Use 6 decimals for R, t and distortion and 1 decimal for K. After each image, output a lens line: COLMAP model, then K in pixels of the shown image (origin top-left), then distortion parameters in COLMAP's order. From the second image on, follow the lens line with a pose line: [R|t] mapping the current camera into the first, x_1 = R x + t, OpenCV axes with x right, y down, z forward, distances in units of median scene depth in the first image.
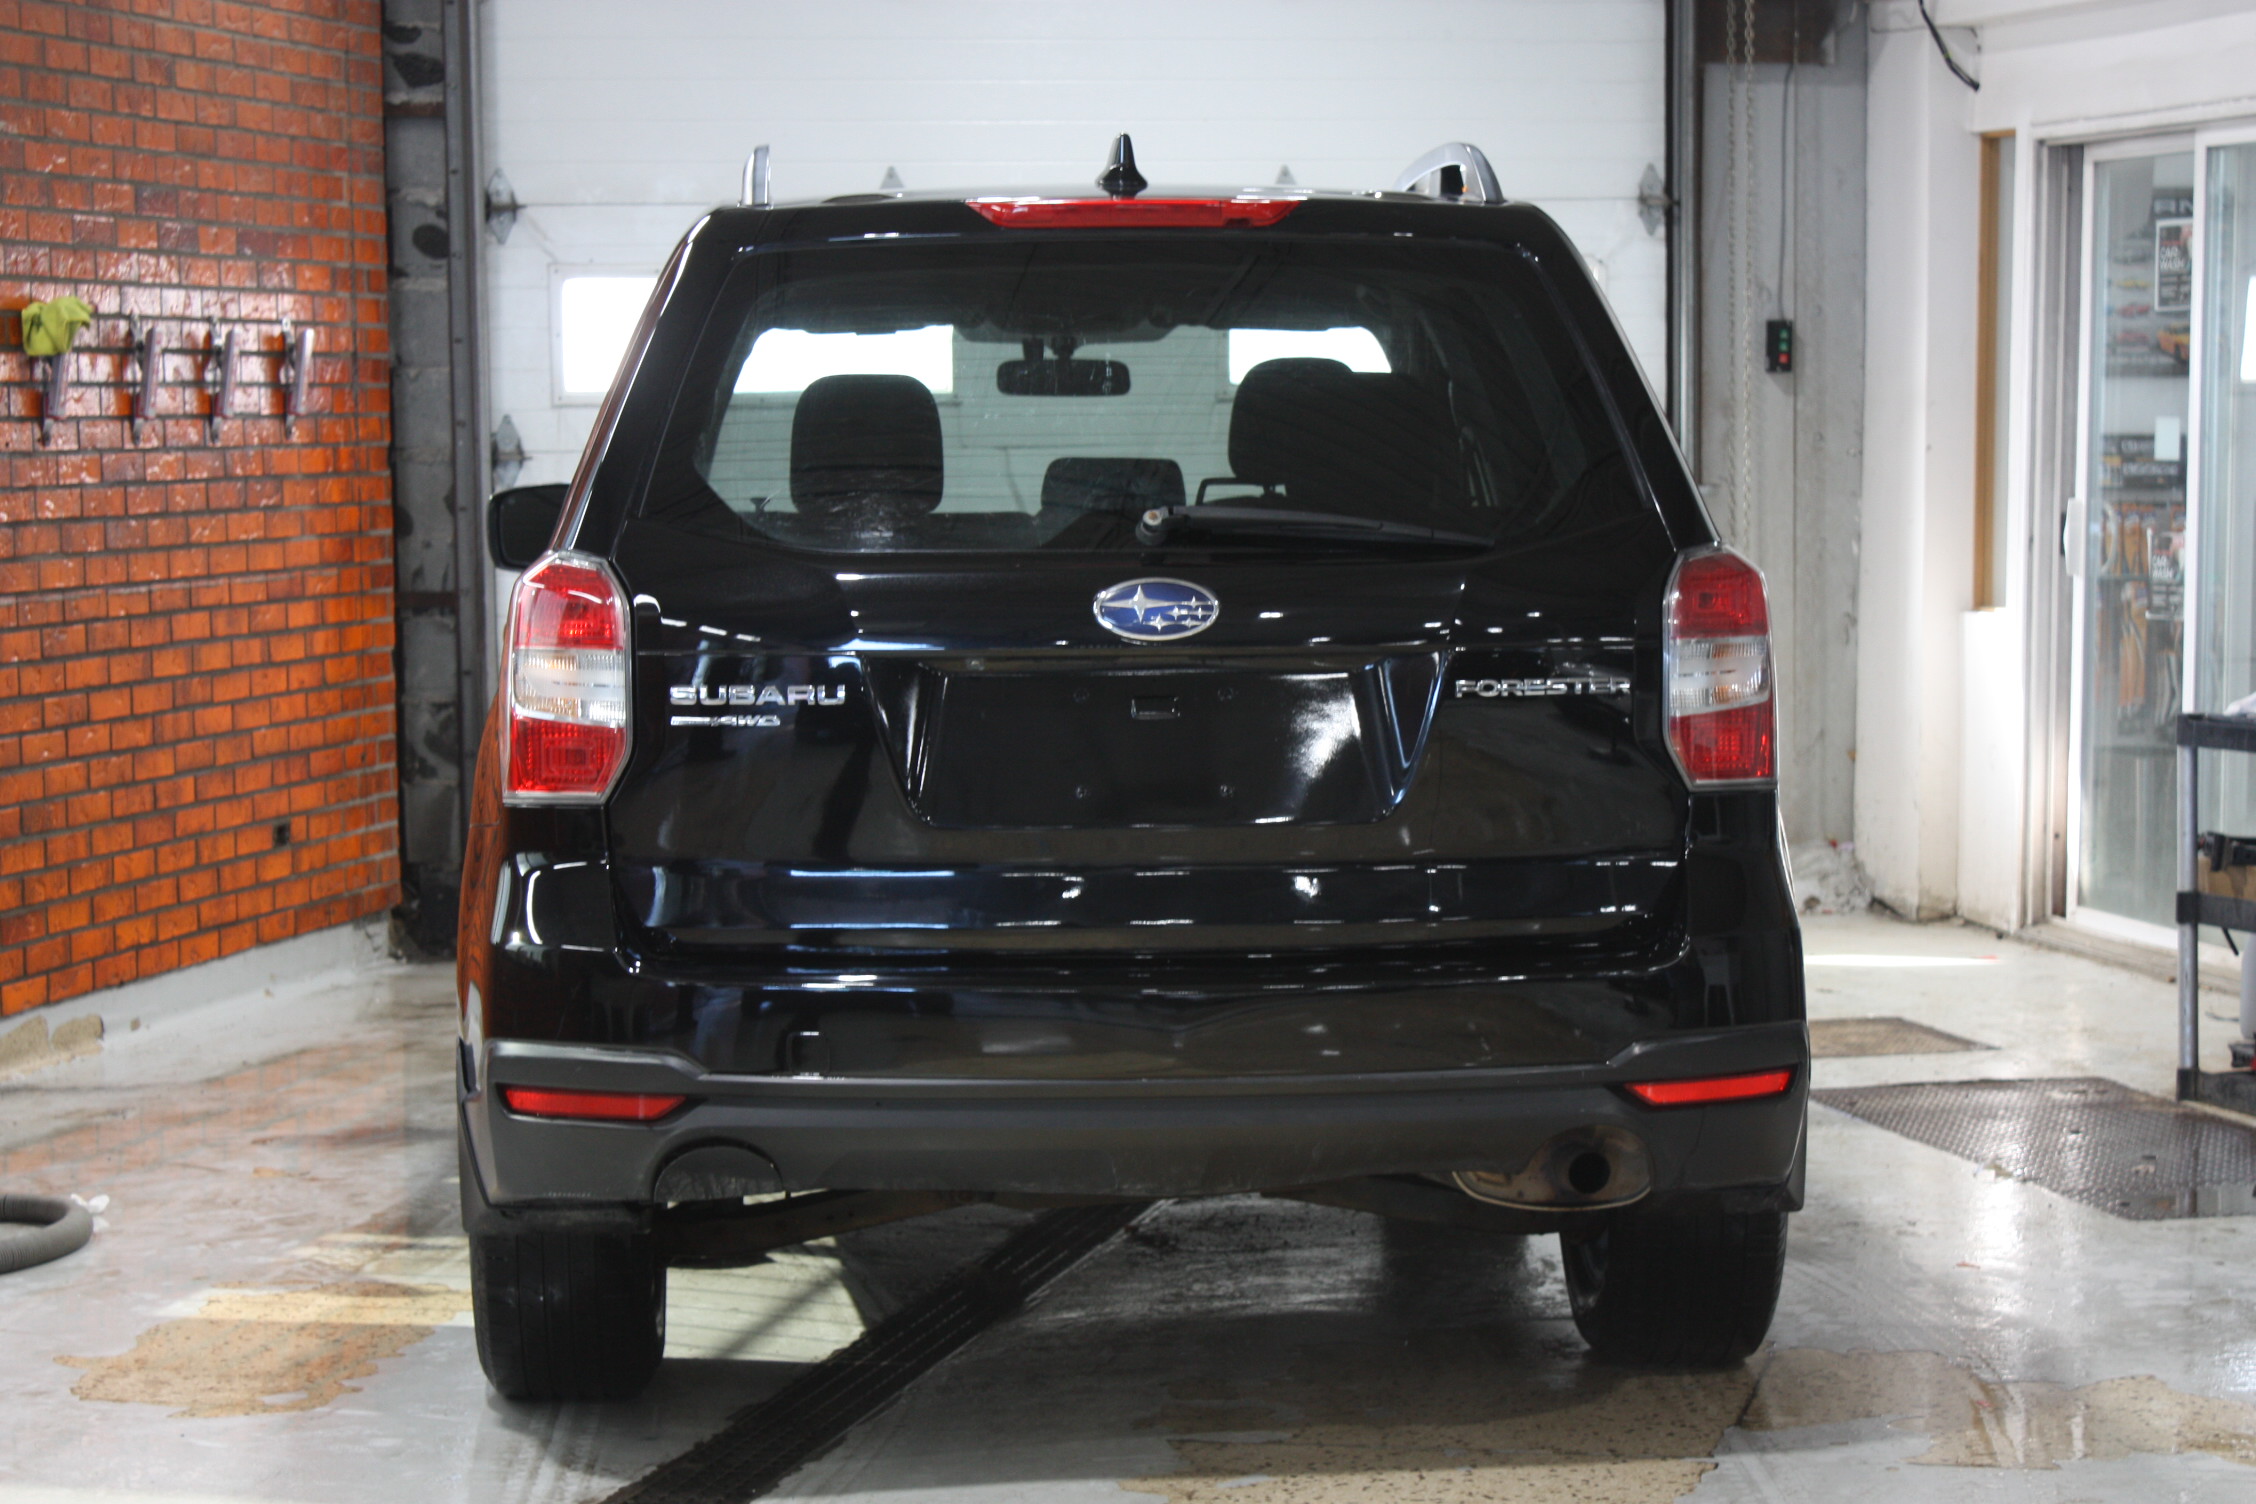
lens RADIAL K [[4909.2, 0, 1123.7], [0, 4909.2, 744.4], [0, 0, 1]] dist [0.052722, 0.000000]
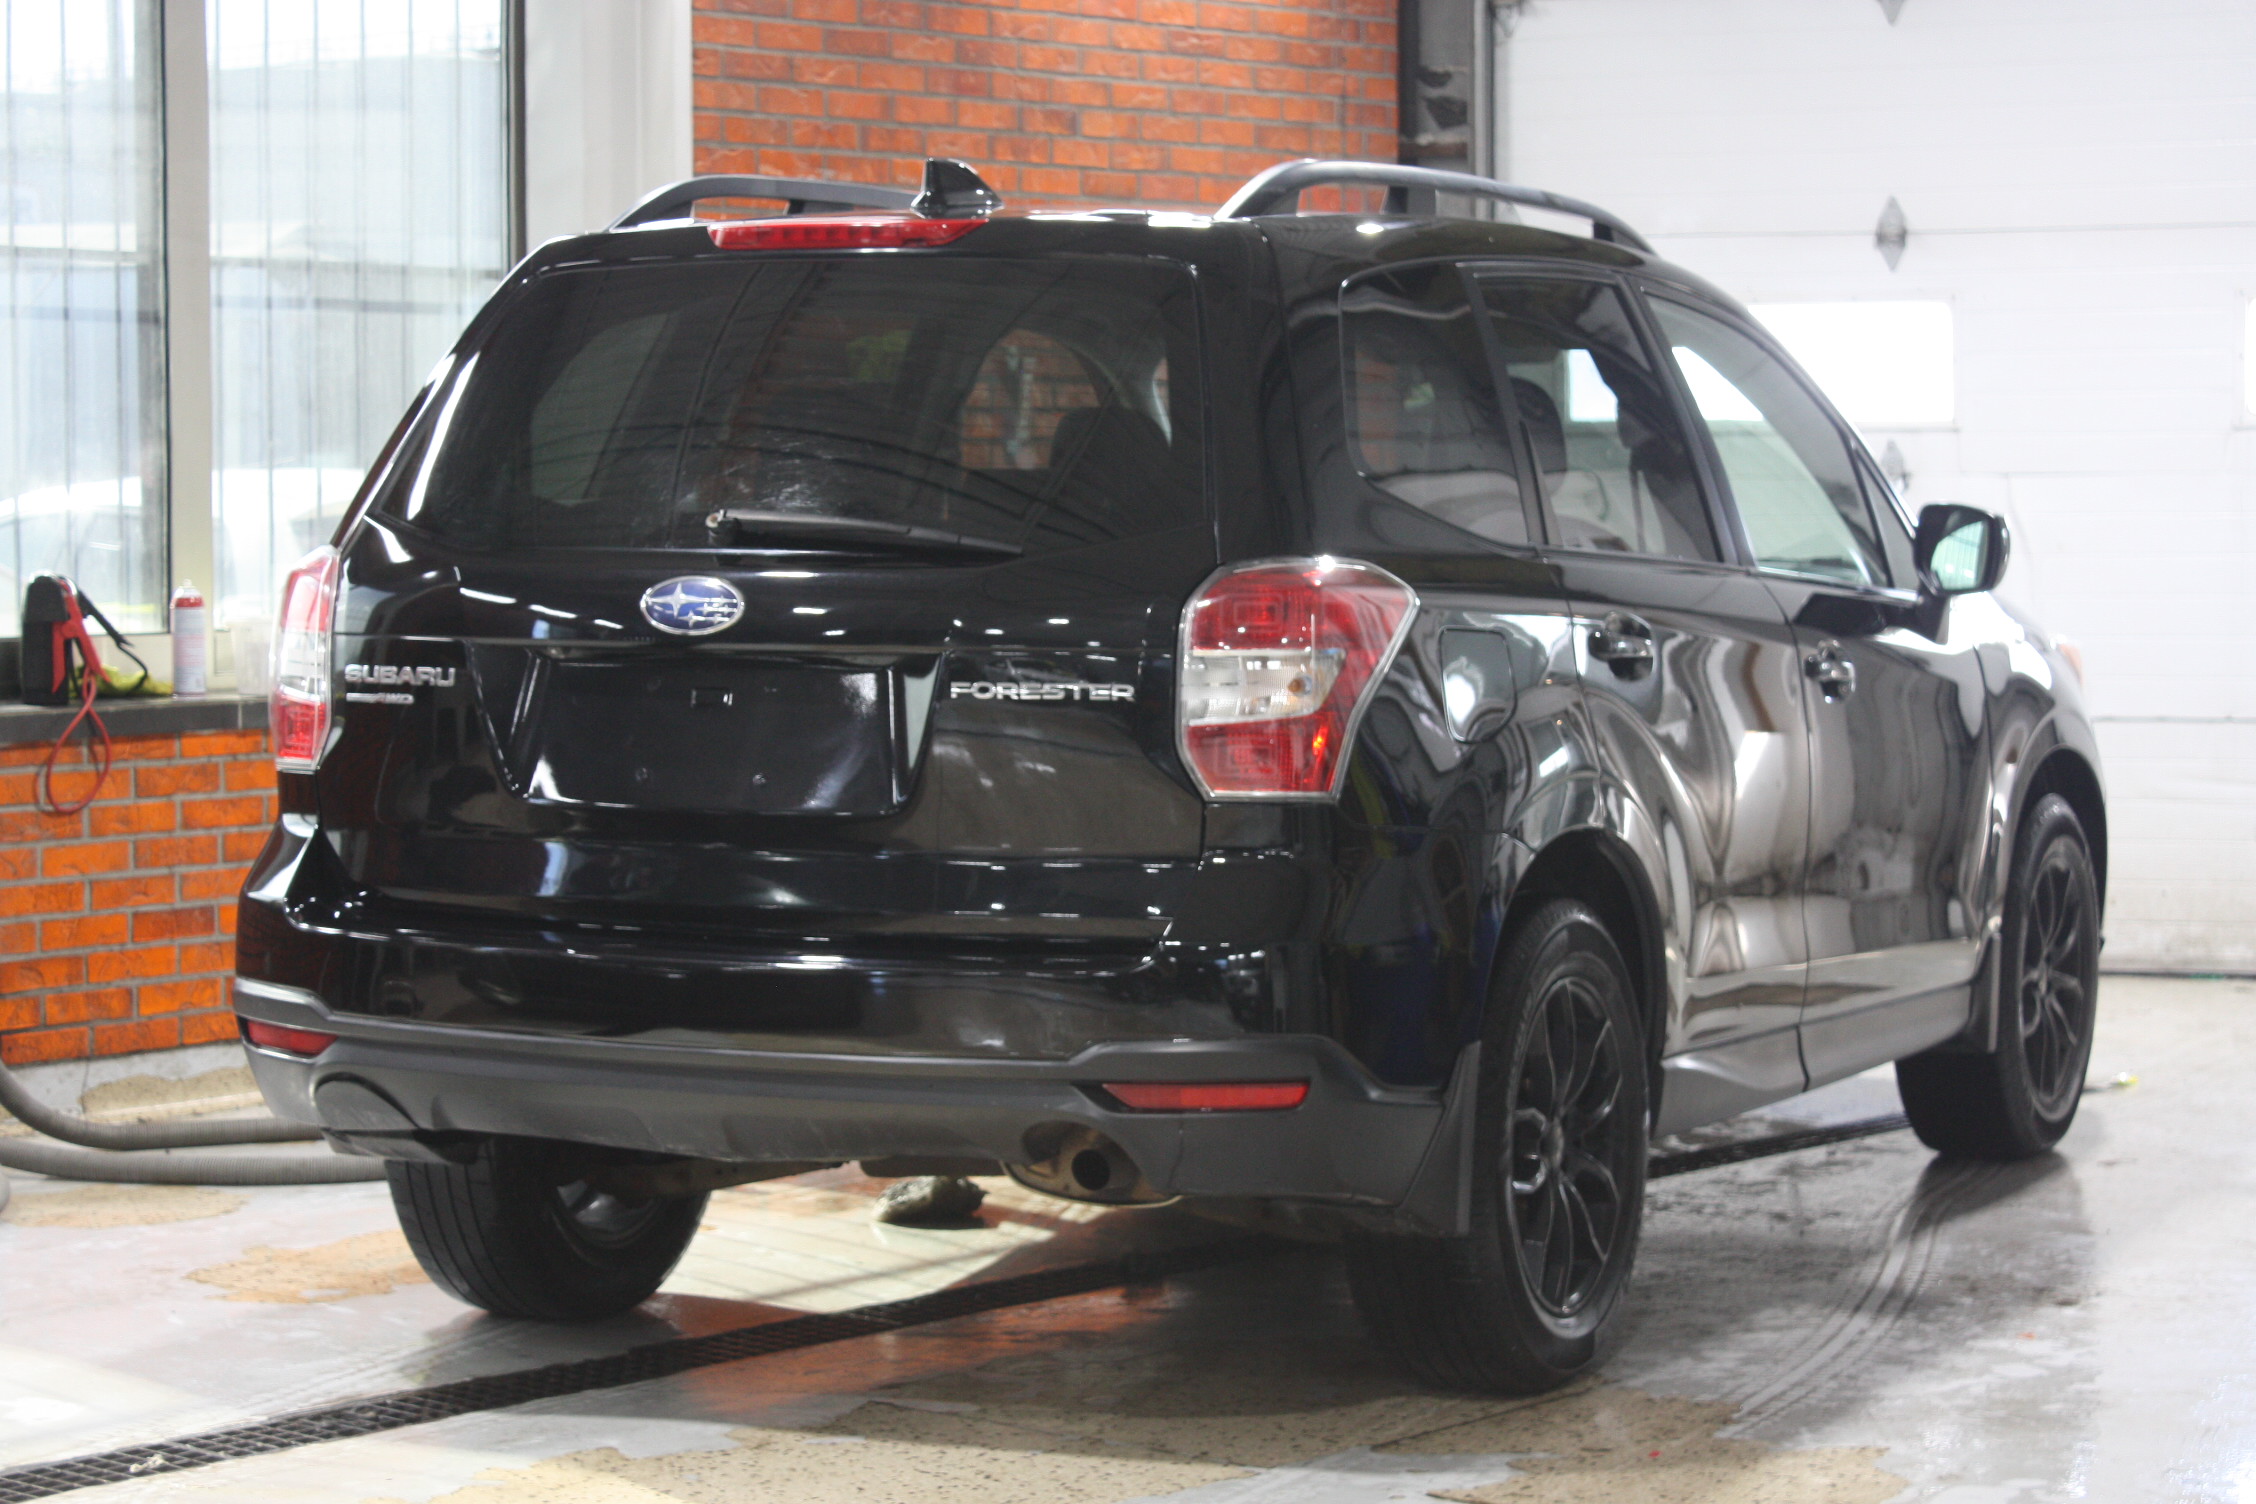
lens RADIAL K [[4849.0, 0, 1131.4], [0, 4849.0, 749.5], [0, 0, 1]] dist [0.024340, 0.000000]
pose [[0.872501, 0.038051, -0.487128, 0.567844], [-0.041580, 0.999129, 0.003570, -0.003792], [0.486839, 0.017140, 0.873323, 0.120067]]
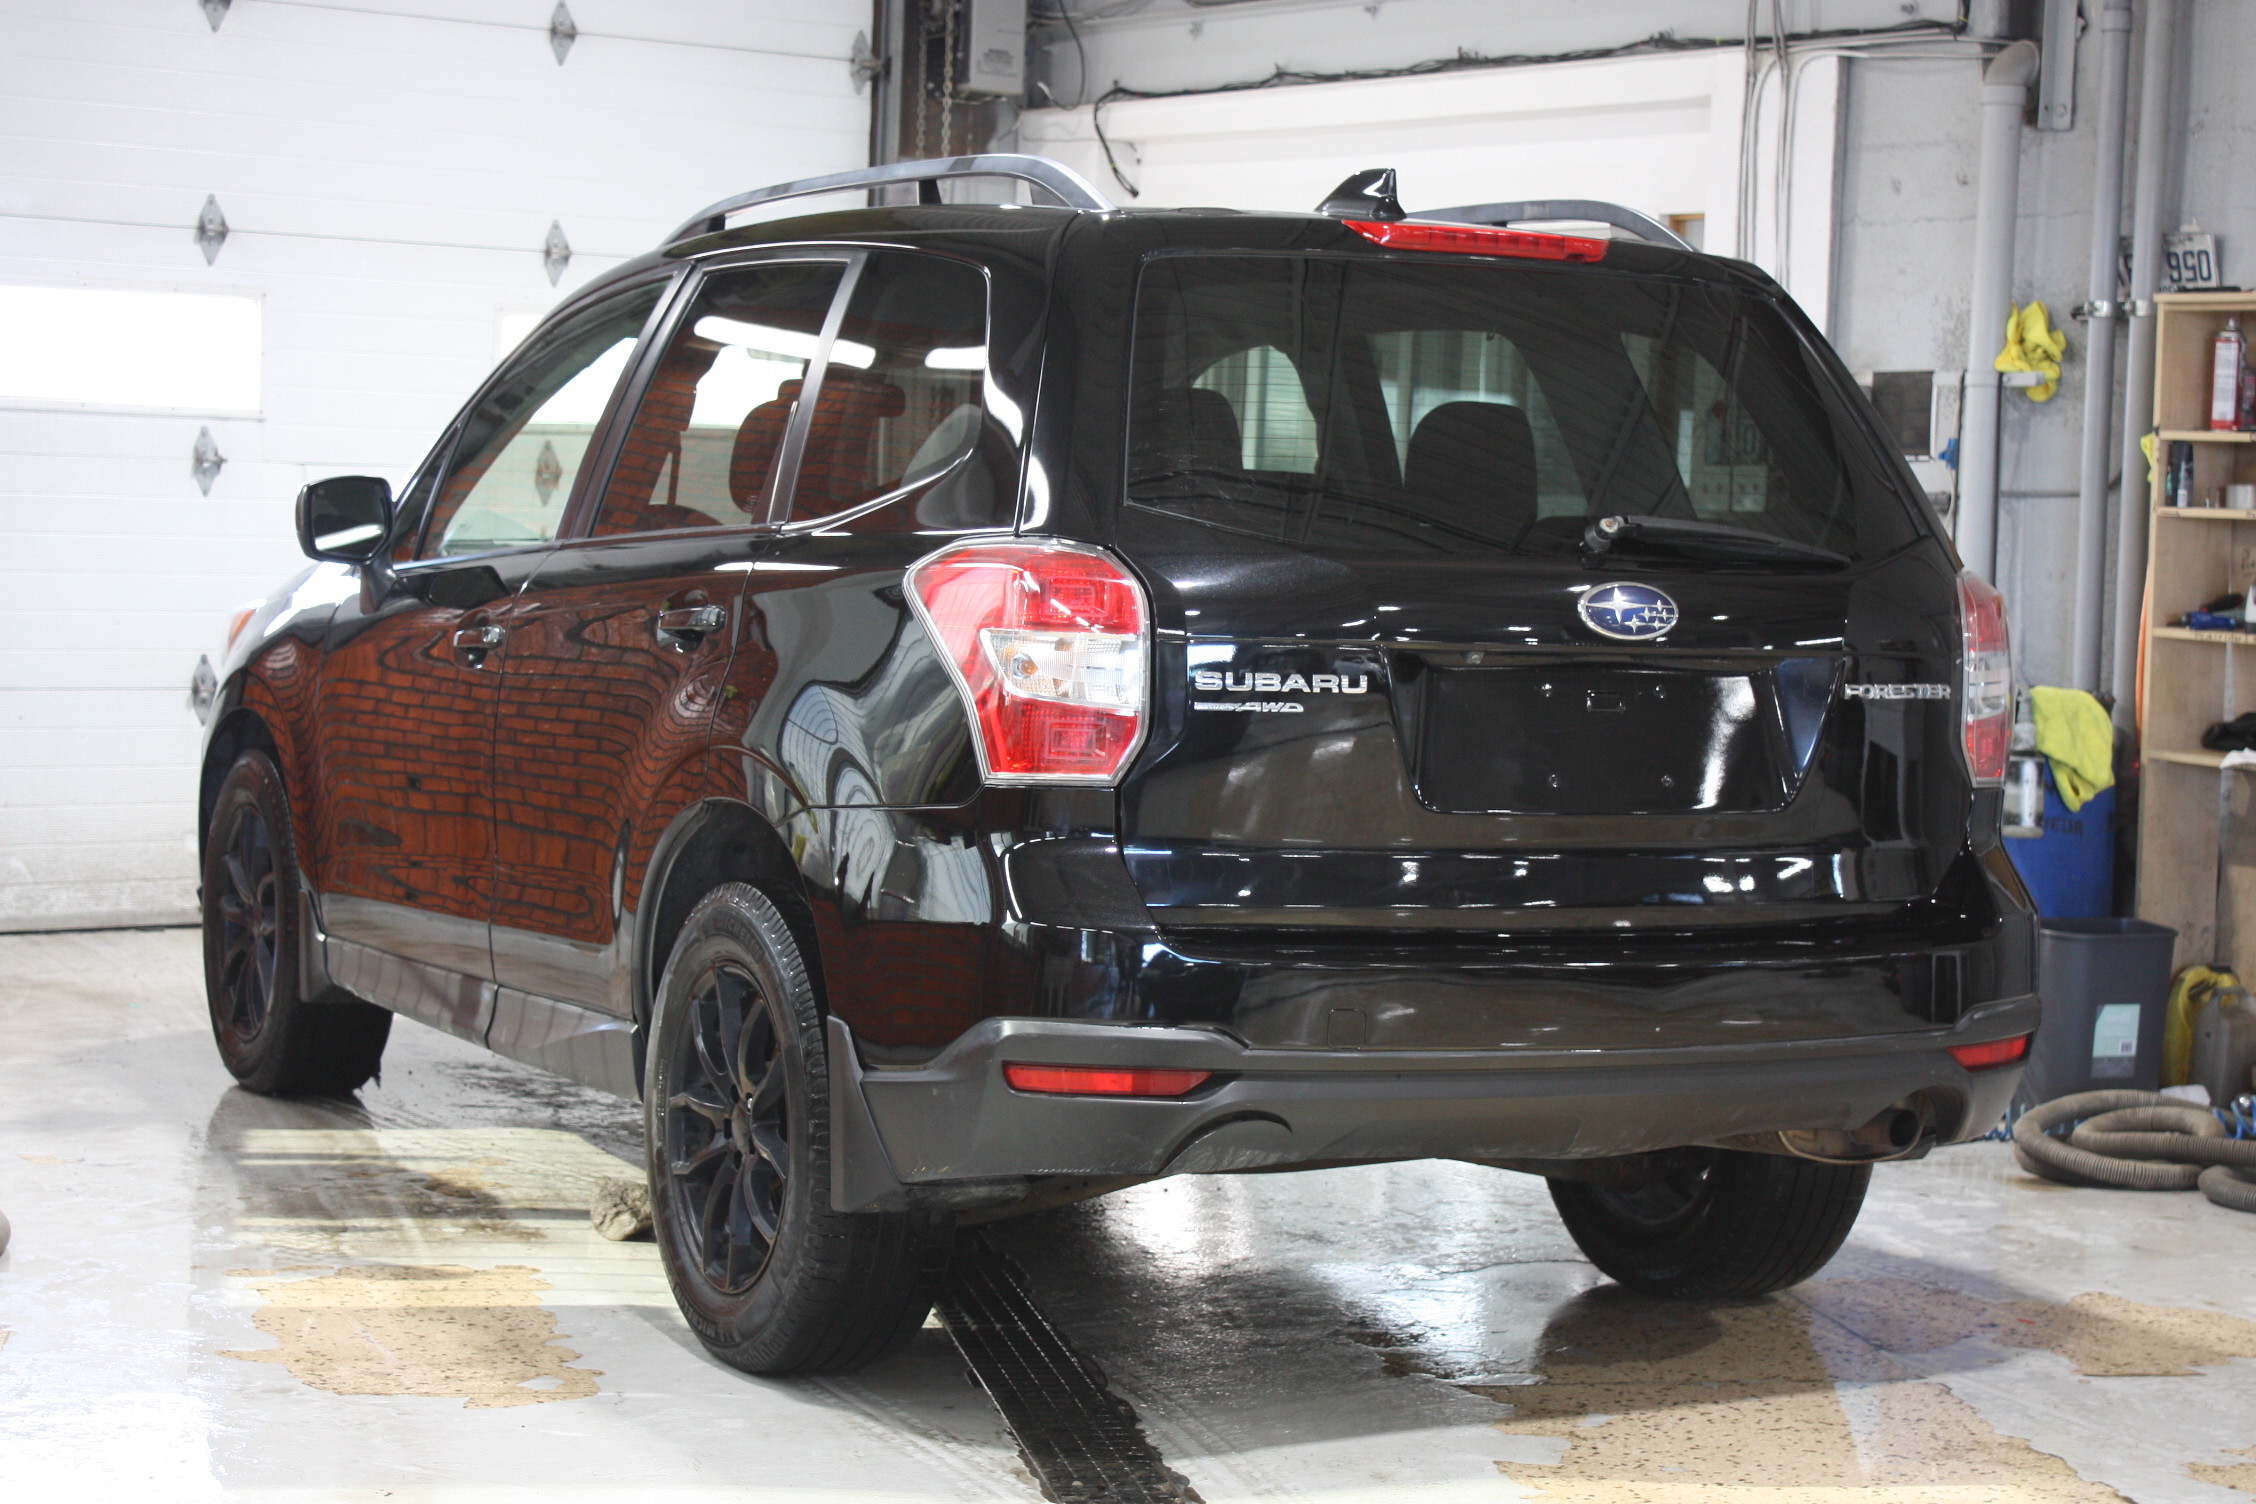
lens RADIAL K [[4161.3, 0, 1133.9], [0, 4161.3, 767.9], [0, 0, 1]] dist [0.041972, 0.000000]
pose [[0.918251, 0.015179, 0.395707, -0.424575], [-0.014752, 0.999883, -0.004121, 0.011323], [-0.395723, -0.002053, 0.918367, 0.196248]]
